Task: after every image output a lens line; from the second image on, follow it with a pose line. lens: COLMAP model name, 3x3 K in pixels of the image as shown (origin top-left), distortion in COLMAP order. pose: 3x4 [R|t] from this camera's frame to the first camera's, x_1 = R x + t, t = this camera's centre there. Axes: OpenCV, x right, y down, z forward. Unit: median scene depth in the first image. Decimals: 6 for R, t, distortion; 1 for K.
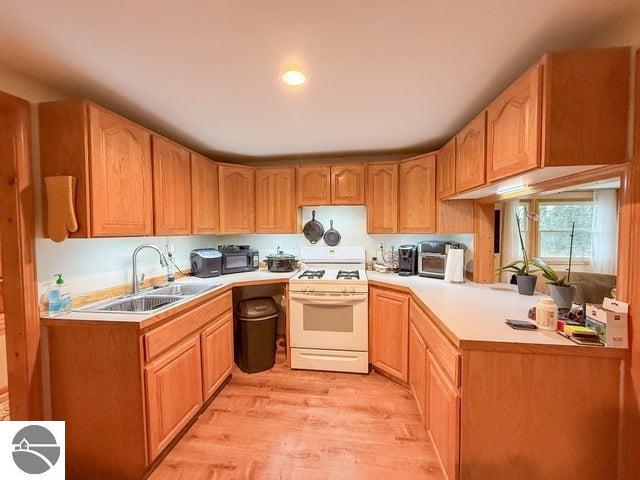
lens RADIAL K [[255.7, 0, 317.0], [0, 255.7, 239.7], [0, 0, 1]] dist [-0.001429, -0.000146]
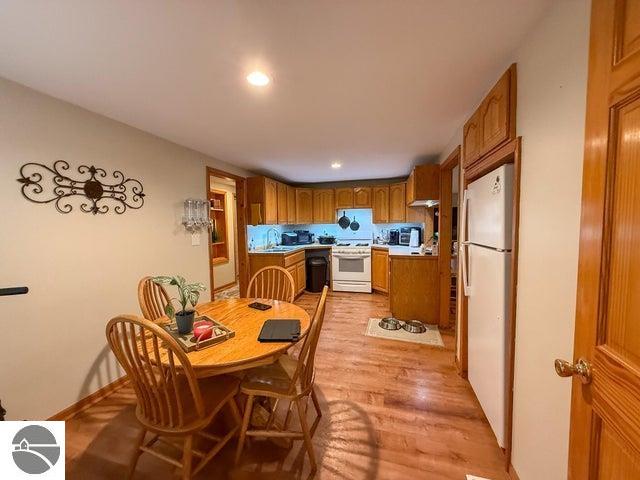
lens RADIAL K [[255.7, 0, 317.0], [0, 255.7, 239.7], [0, 0, 1]] dist [-0.001429, -0.000146]
pose [[0.991975, -0.000790, -0.126436, 0.028103], [0.003778, 0.999719, 0.023390, 0.053070], [0.126382, -0.023680, 0.991699, -0.963018]]
